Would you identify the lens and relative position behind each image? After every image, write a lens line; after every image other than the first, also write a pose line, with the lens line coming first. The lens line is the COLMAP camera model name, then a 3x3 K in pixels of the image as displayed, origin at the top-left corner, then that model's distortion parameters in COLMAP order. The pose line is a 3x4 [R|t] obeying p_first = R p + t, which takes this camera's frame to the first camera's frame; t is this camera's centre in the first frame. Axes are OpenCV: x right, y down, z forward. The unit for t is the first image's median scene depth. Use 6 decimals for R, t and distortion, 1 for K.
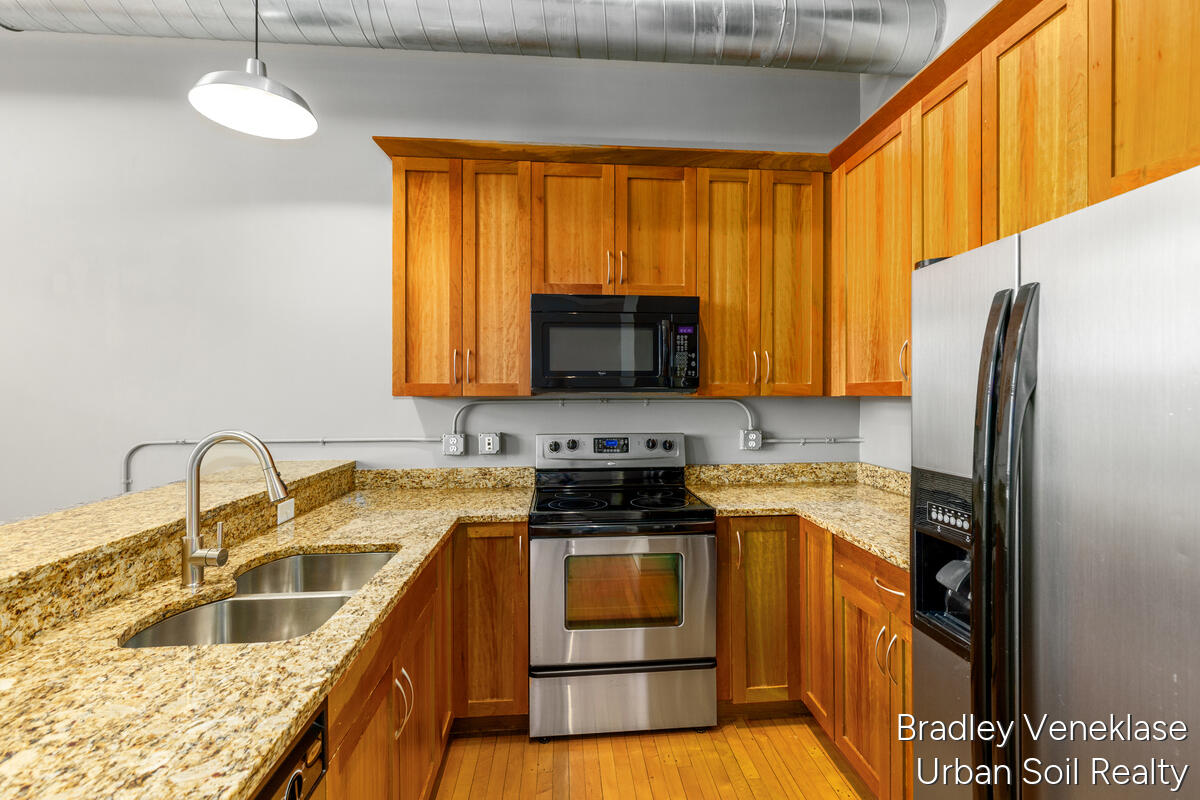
lens RADIAL K [[562.5, 0, 606.3], [0, 562.5, 394.9], [0, 0, 1]] dist [0.000588, -0.000266]
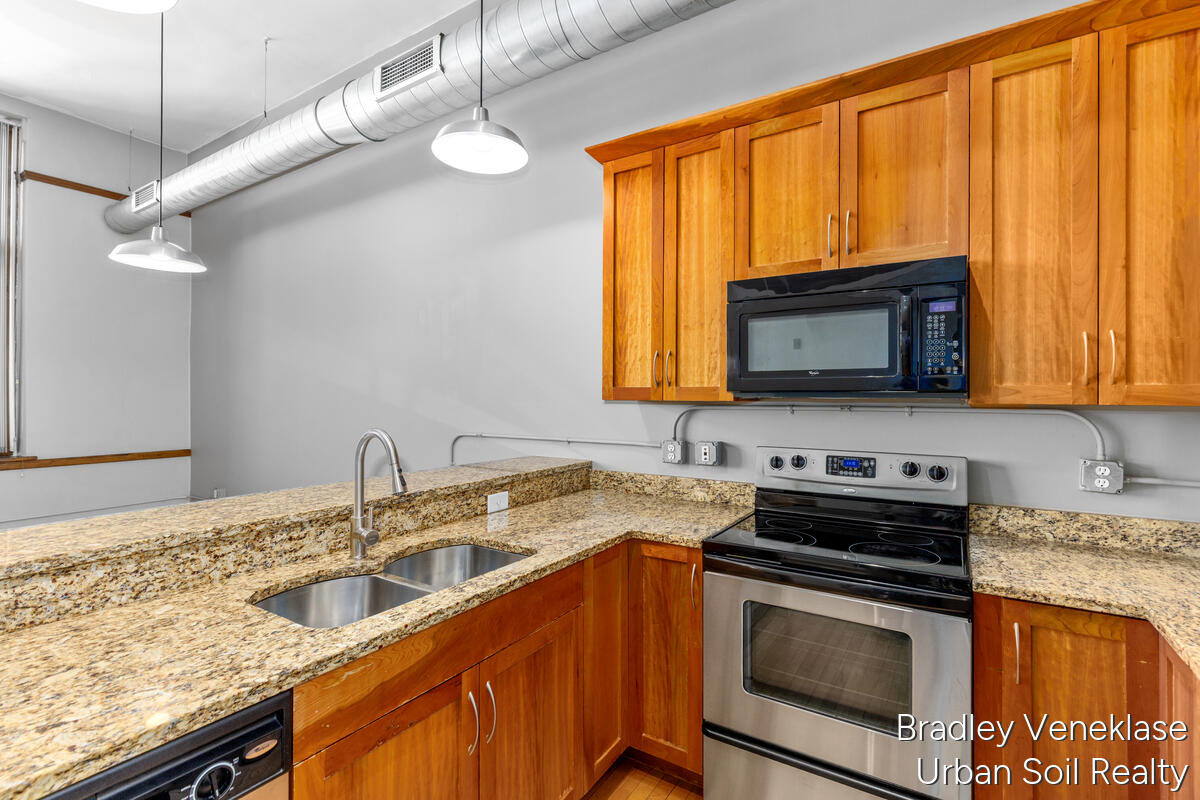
lens RADIAL K [[548.4, 0, 605.8], [0, 548.4, 393.2], [0, 0, 1]] dist [0.000712, -0.000259]
pose [[0.794375, 0.001785, -0.607425, 0.220908], [-0.007135, 0.999954, -0.006392, -0.003761], [0.607386, 0.009412, 0.794351, 0.220806]]
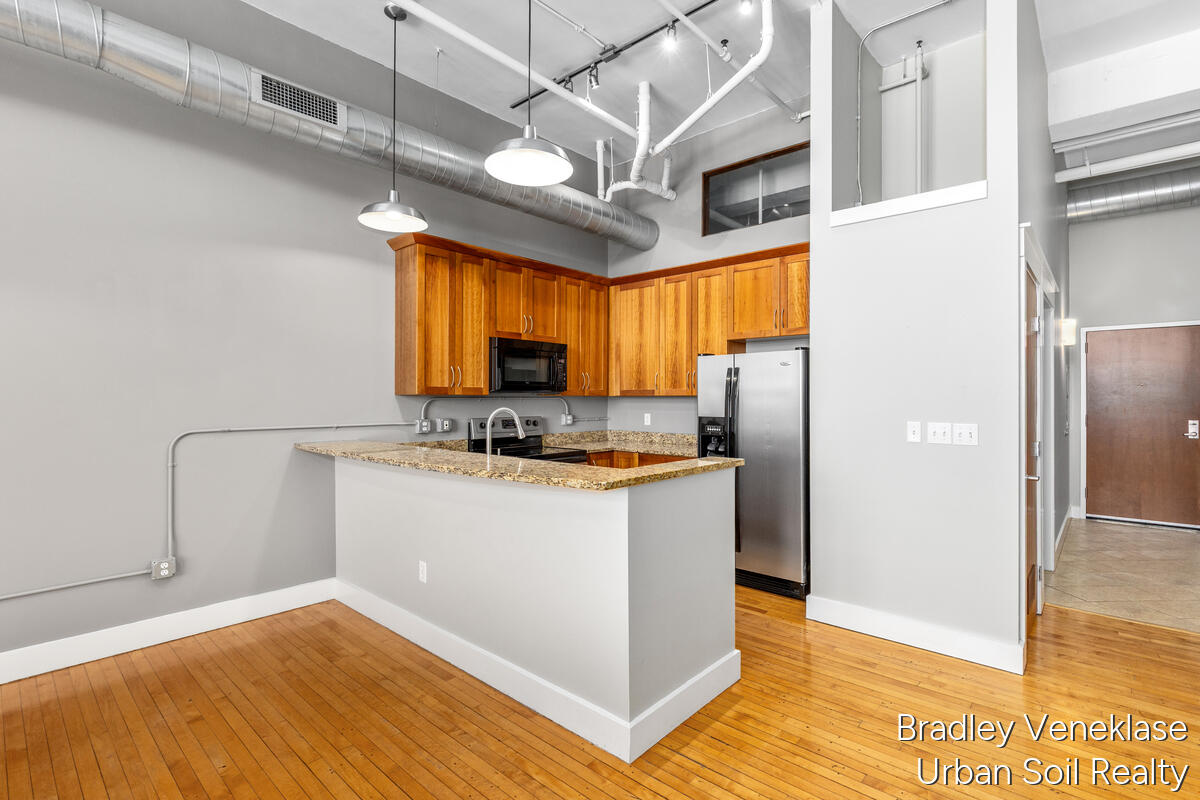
lens RADIAL K [[568.2, 0, 600.0], [0, 568.2, 400.0], [0, 0, 1]] dist [-0.000621, -0.000027]
pose [[0.734564, 0.000620, 0.678540, -1.077073], [-0.001347, 0.999999, 0.000544, 0.016265], [-0.678538, -0.001313, 0.734564, -0.517040]]
